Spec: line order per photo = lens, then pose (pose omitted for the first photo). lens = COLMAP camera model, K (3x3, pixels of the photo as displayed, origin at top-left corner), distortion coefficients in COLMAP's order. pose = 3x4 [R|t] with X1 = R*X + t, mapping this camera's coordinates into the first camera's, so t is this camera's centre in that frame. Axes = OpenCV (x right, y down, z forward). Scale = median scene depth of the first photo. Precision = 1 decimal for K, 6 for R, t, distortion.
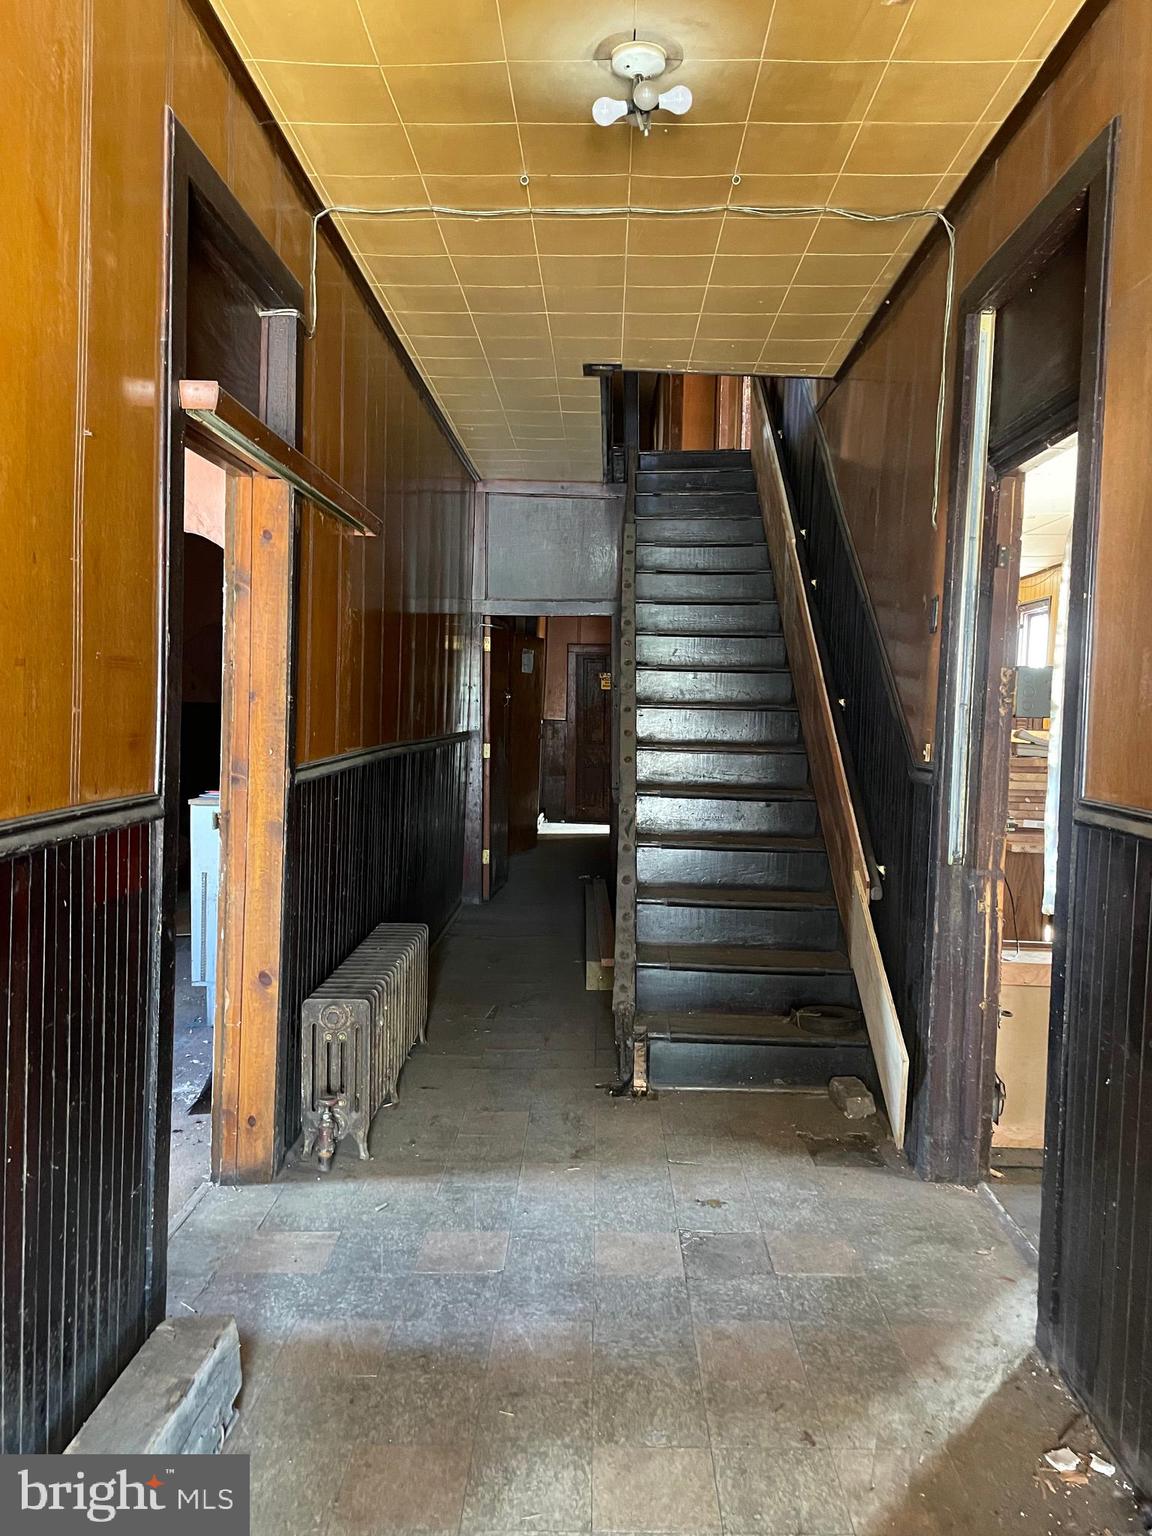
lens RADIAL K [[1181.6, 0, 577.3], [0, 1181.6, 762.2], [0, 0, 1]] dist [0.065539, -0.036416]
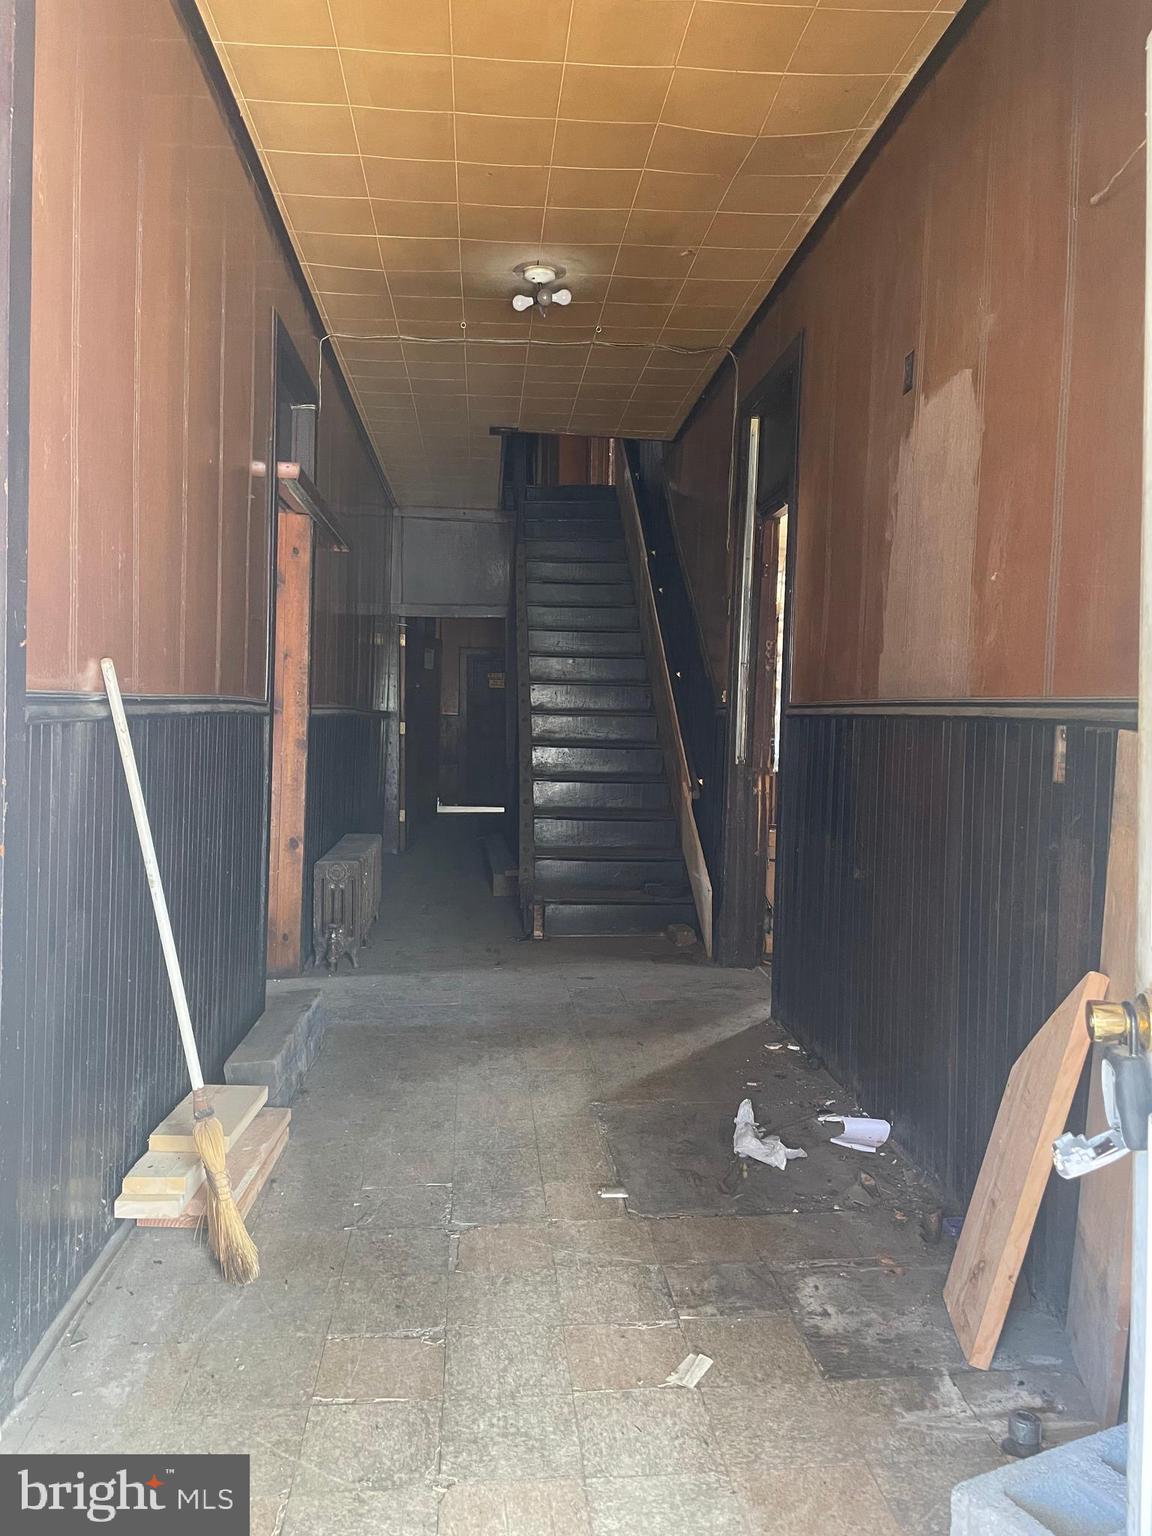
lens RADIAL K [[1181.6, 0, 571.5], [0, 1181.6, 760.9], [0, 0, 1]] dist [0.065539, -0.036416]
pose [[0.994938, -0.005472, 0.100338, -0.044256], [0.006952, 0.999872, -0.014411, 0.072180], [-0.100246, 0.015036, 0.994849, -0.383274]]
